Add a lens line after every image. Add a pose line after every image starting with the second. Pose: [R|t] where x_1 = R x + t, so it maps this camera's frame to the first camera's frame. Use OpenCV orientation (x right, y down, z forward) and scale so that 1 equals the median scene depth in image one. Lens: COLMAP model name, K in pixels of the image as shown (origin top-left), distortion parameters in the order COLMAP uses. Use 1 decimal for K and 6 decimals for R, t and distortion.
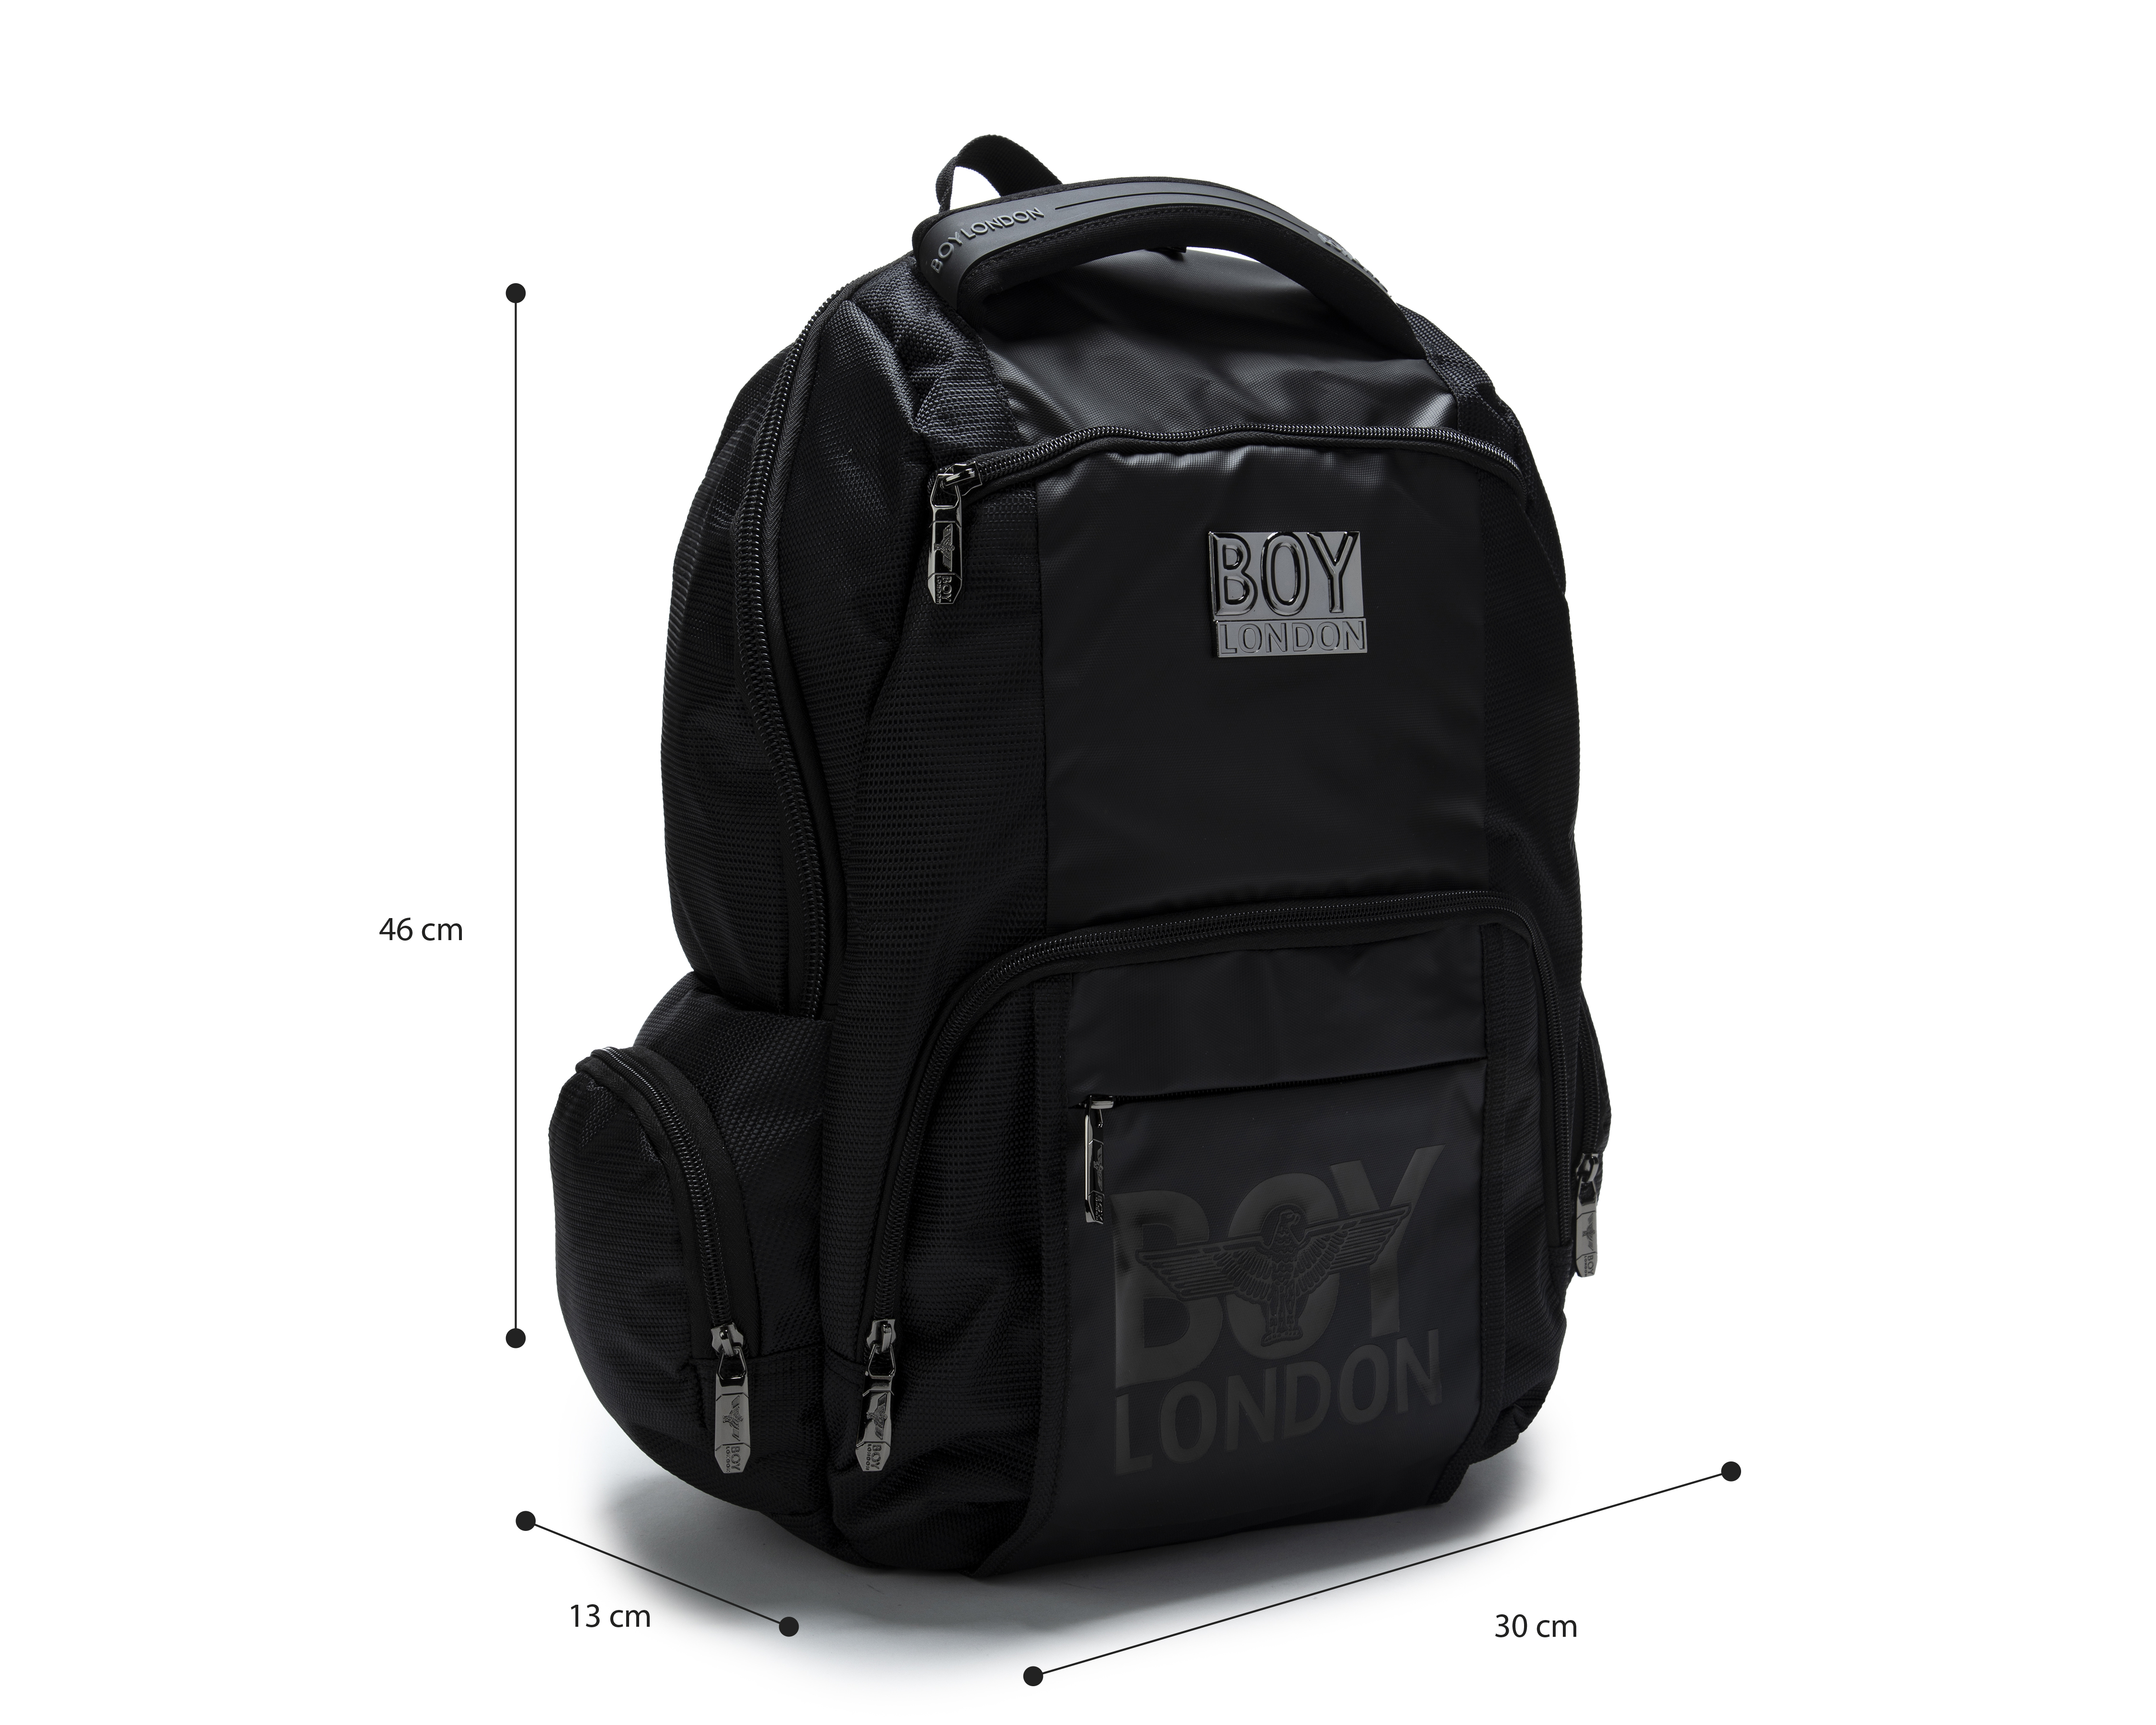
lens RADIAL K [[2841.8, 0, 1082.1], [0, 2841.8, 862.7], [0, 0, 1]] dist [0.029445, 0.000000]
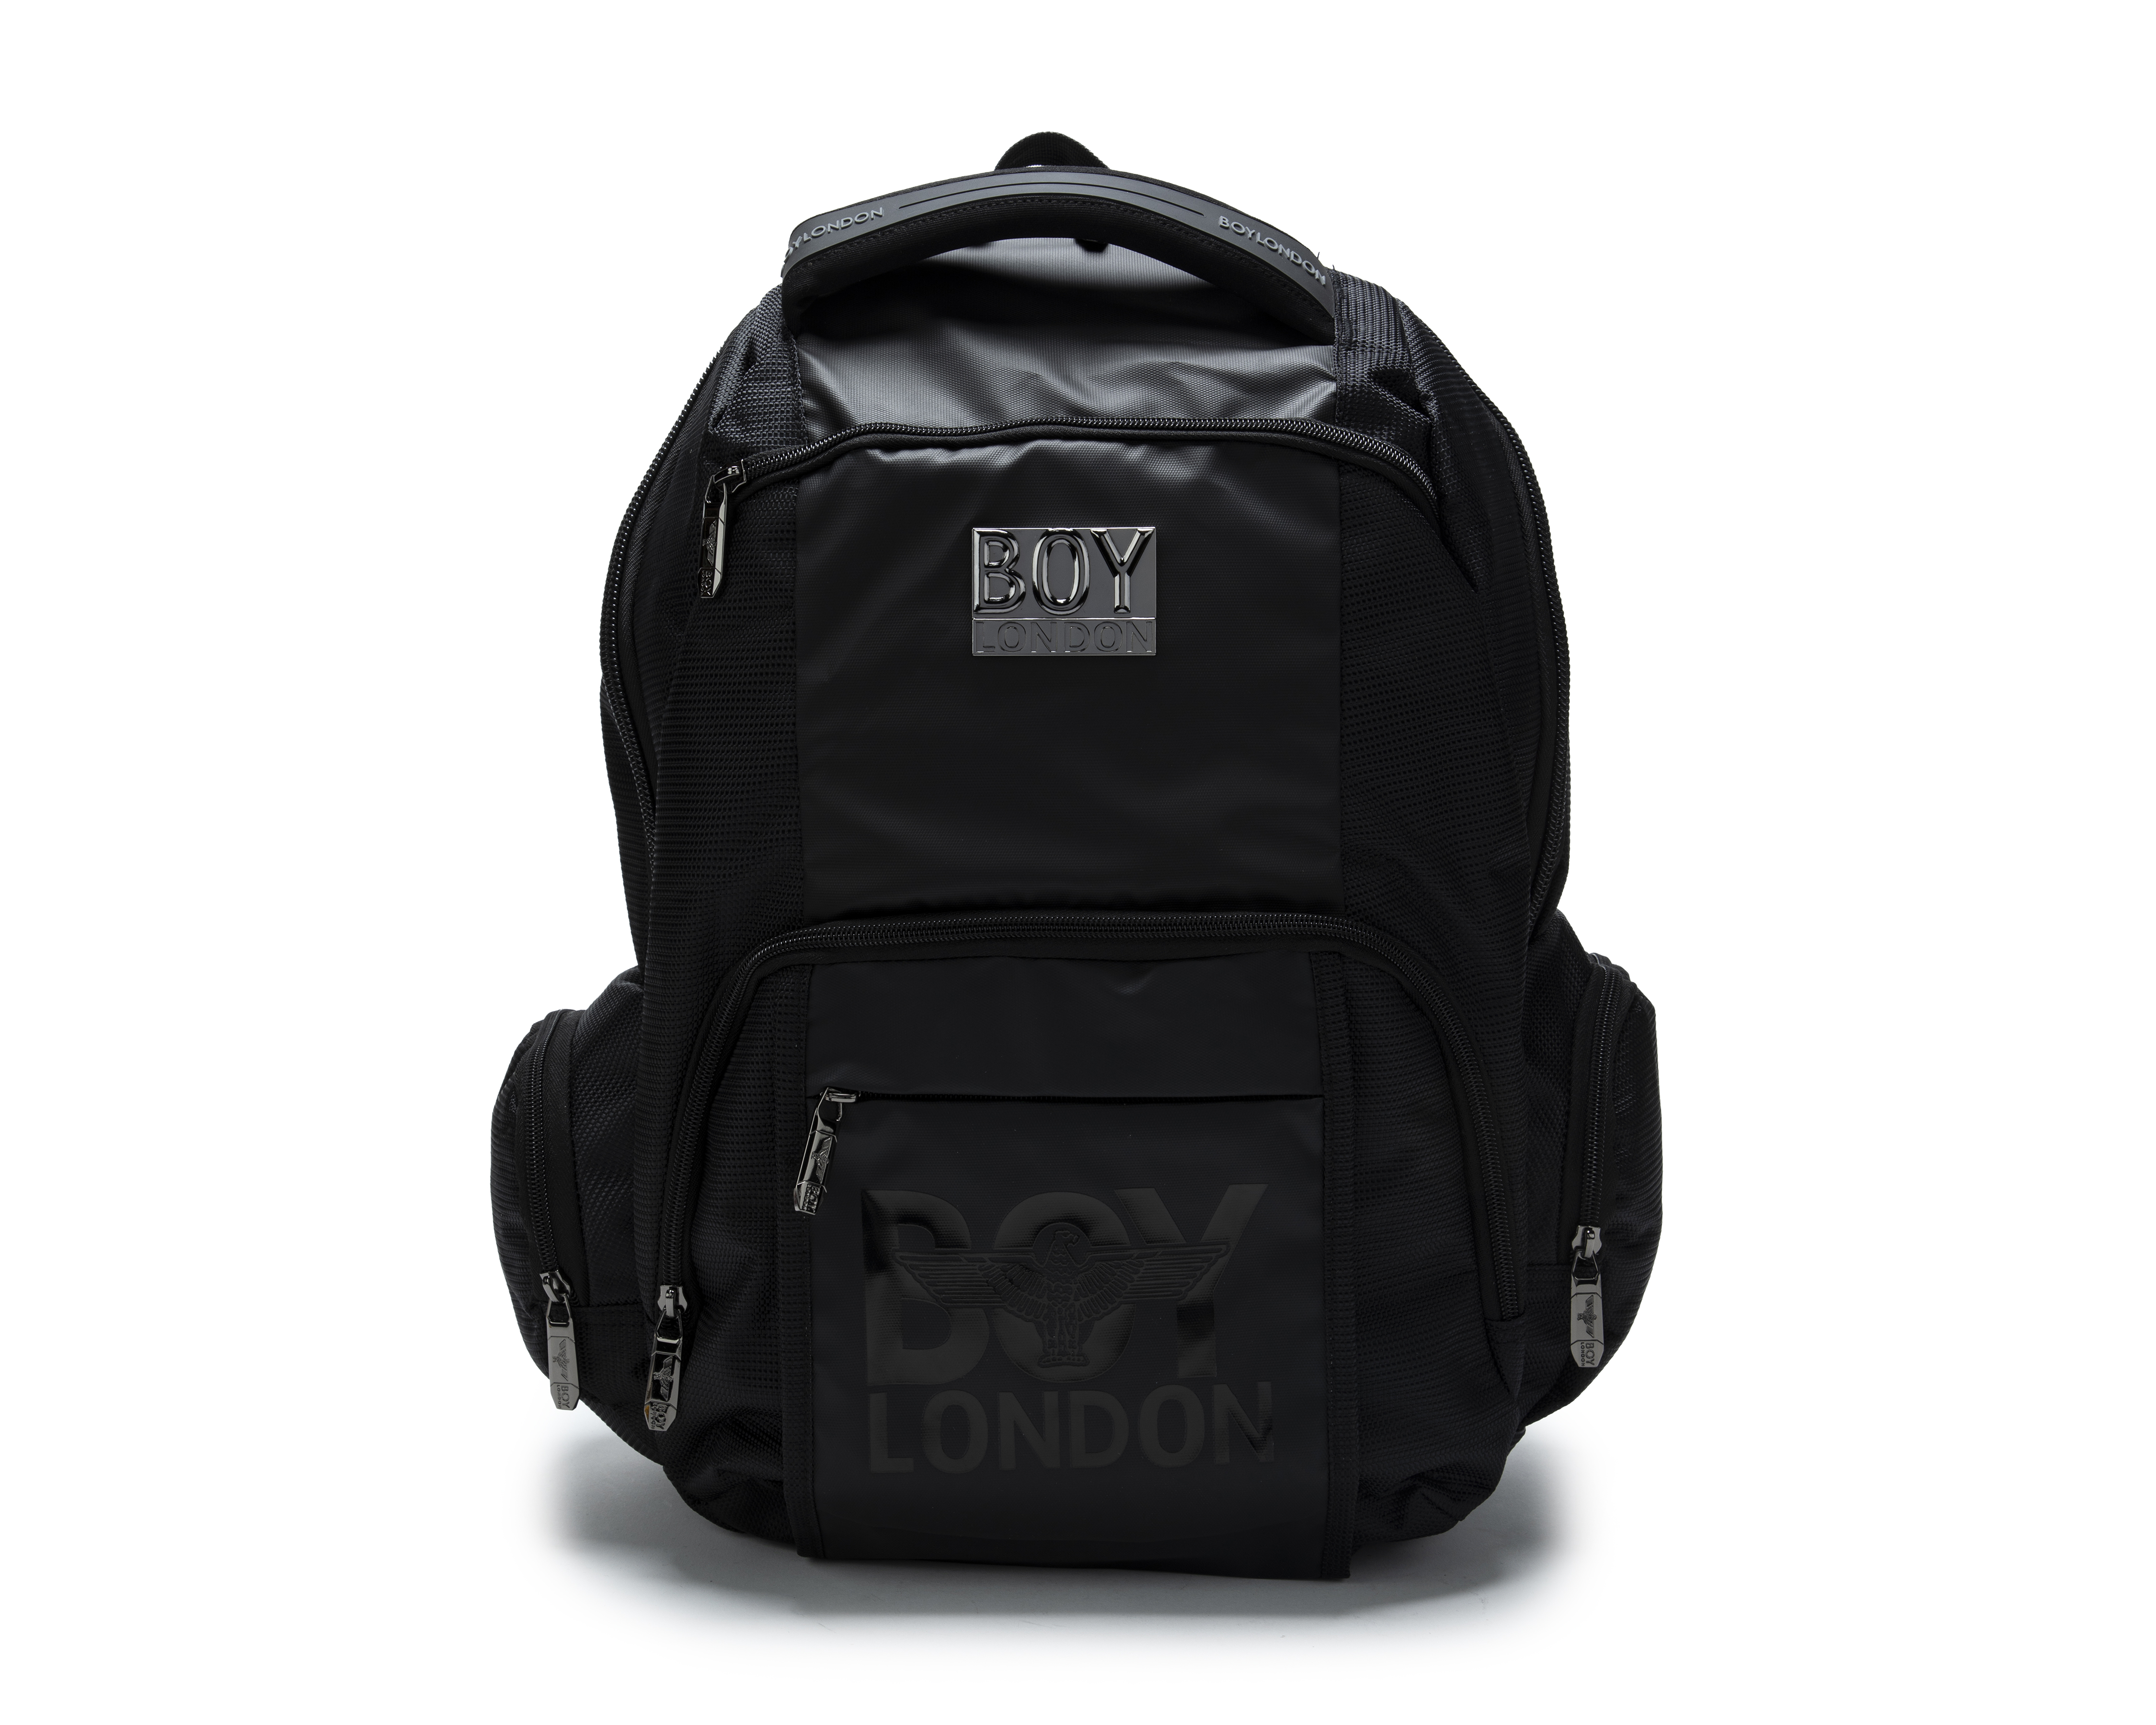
lens RADIAL K [[2841.8, 0, 1076.9], [0, 2841.8, 878.5], [0, 0, 1]] dist [0.029445, 0.000000]
pose [[0.869009, 0.055601, -0.491662, 0.550583], [-0.059620, 0.998193, 0.007504, -0.004586], [0.491191, 0.022792, 0.870754, 0.159354]]
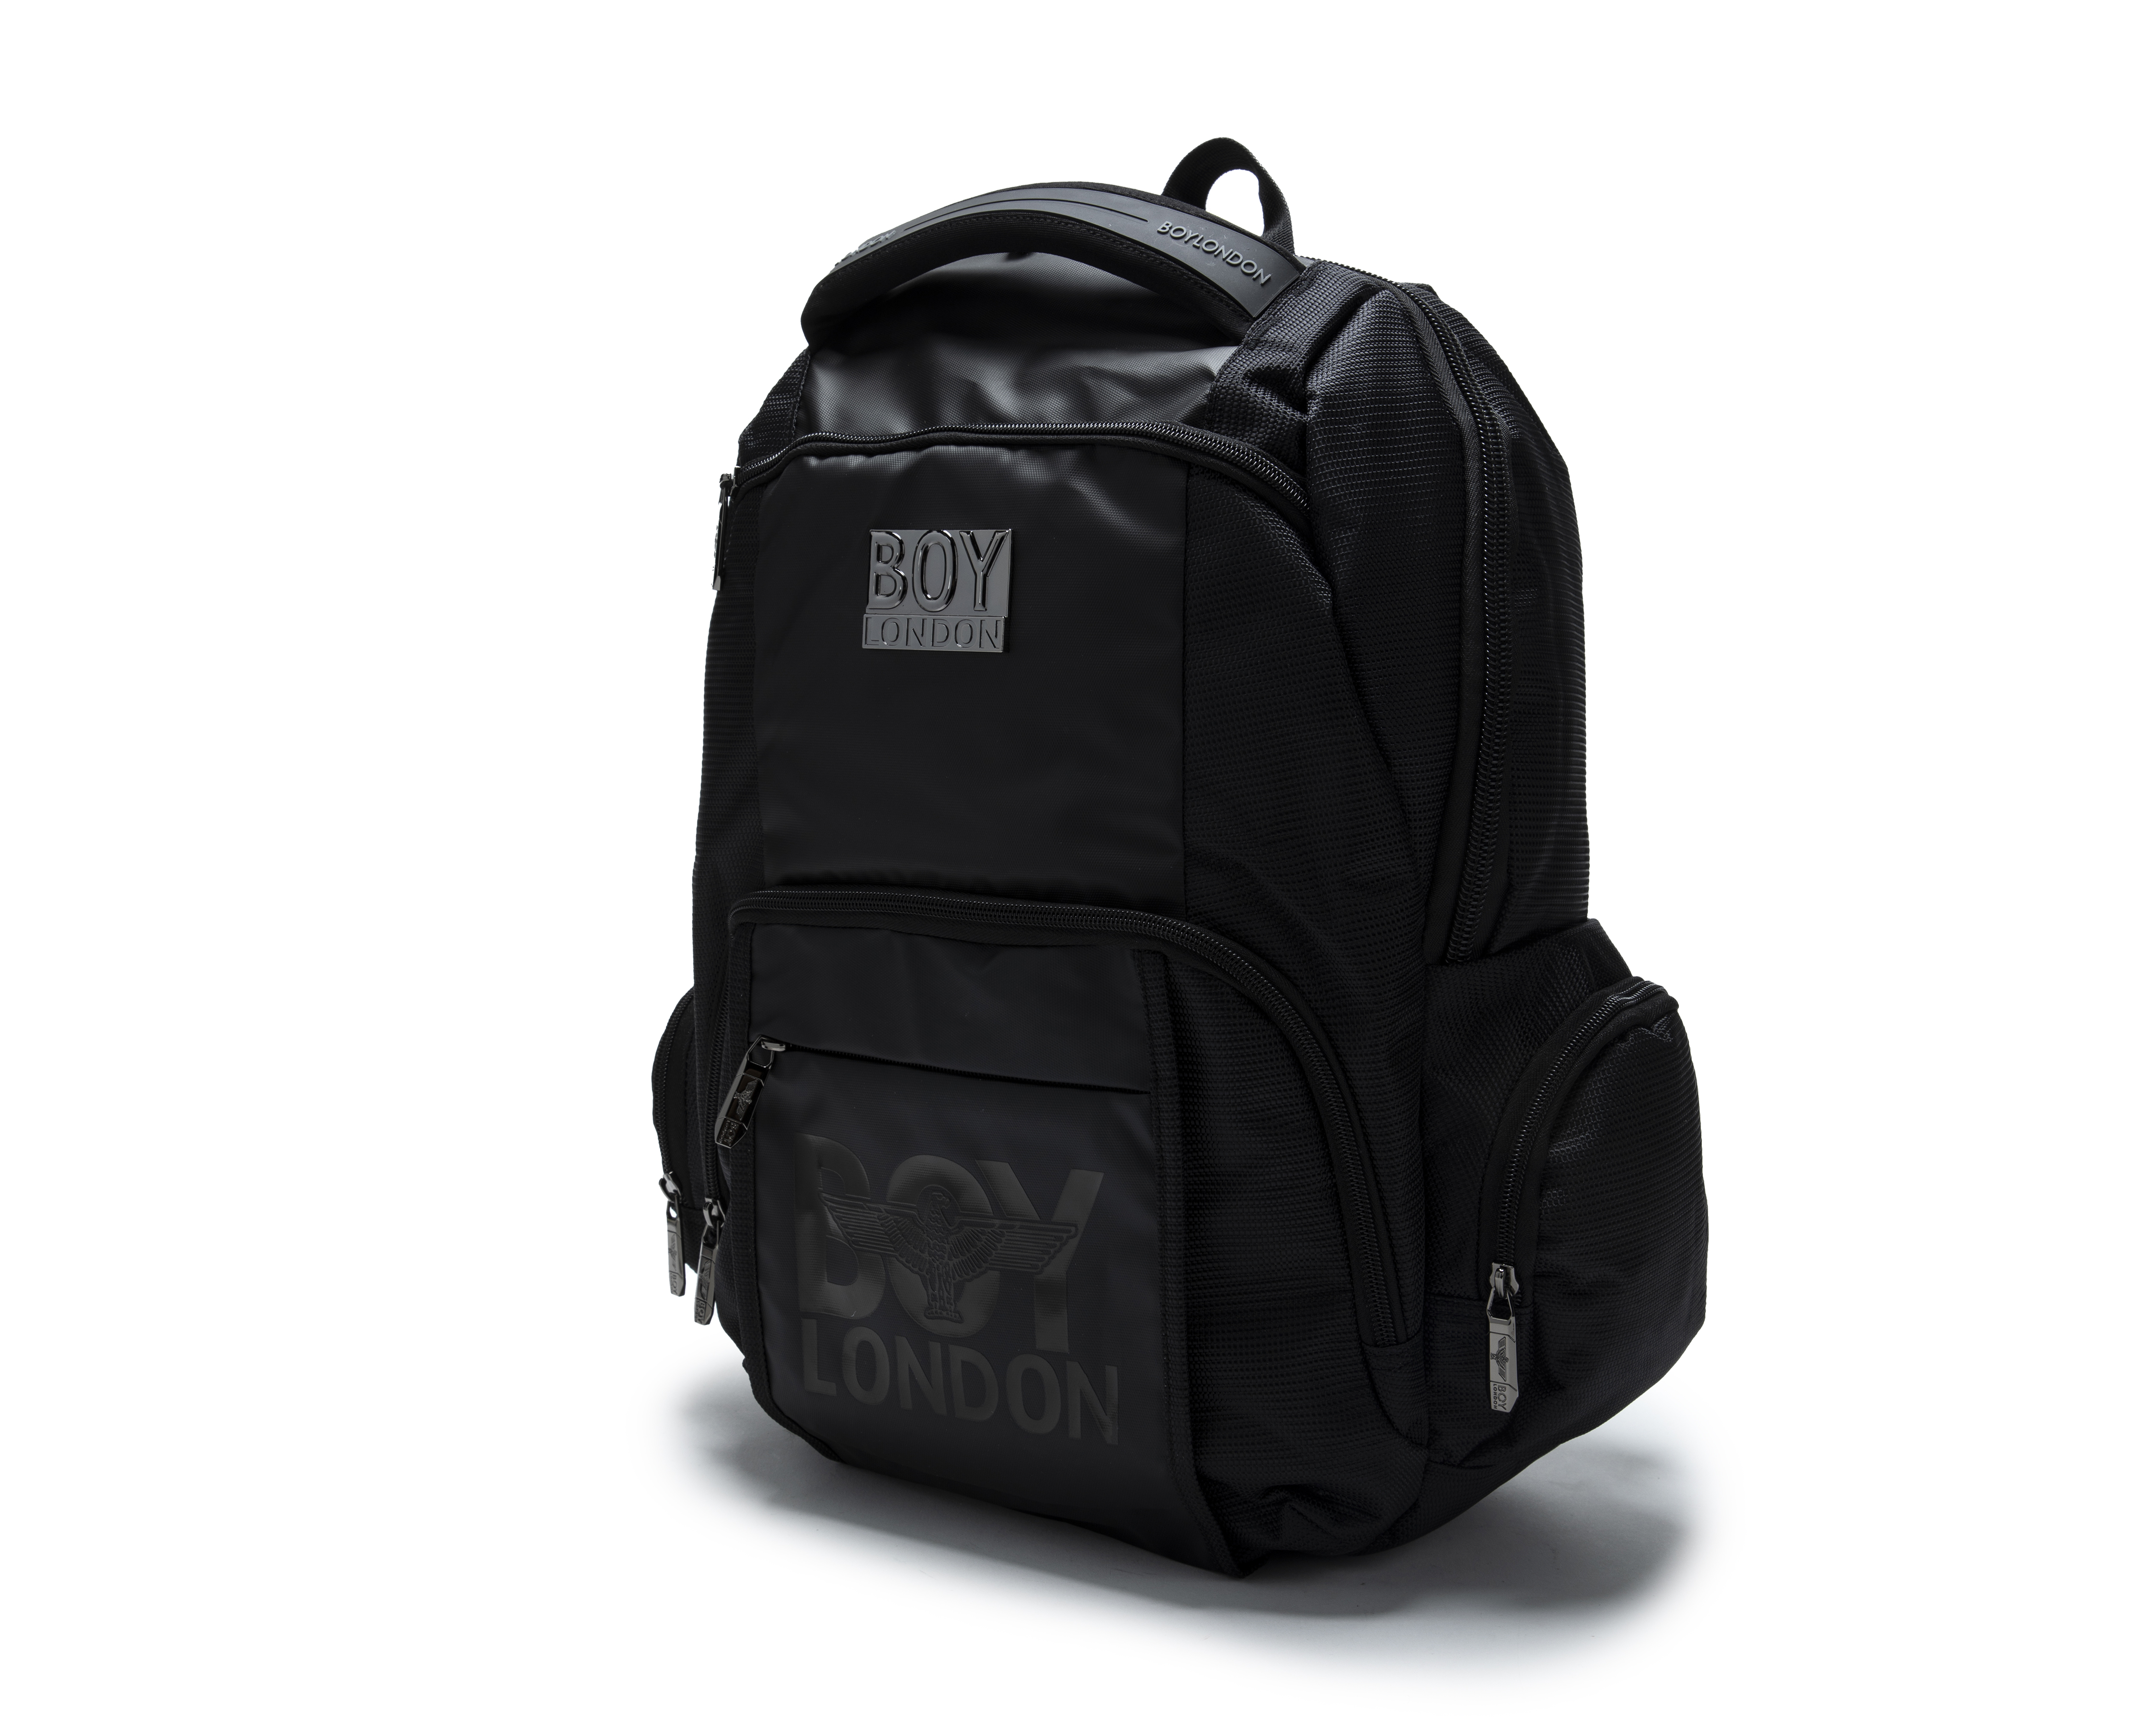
lens RADIAL K [[2841.8, 0, 1086.9], [0, 2841.8, 845.2], [0, 0, 1]] dist [0.029445, 0.000000]
pose [[0.471323, 0.110518, -0.875009, 0.989639], [-0.102468, 0.992261, 0.070133, -0.079708], [0.875988, 0.056605, 0.479000, 0.555328]]
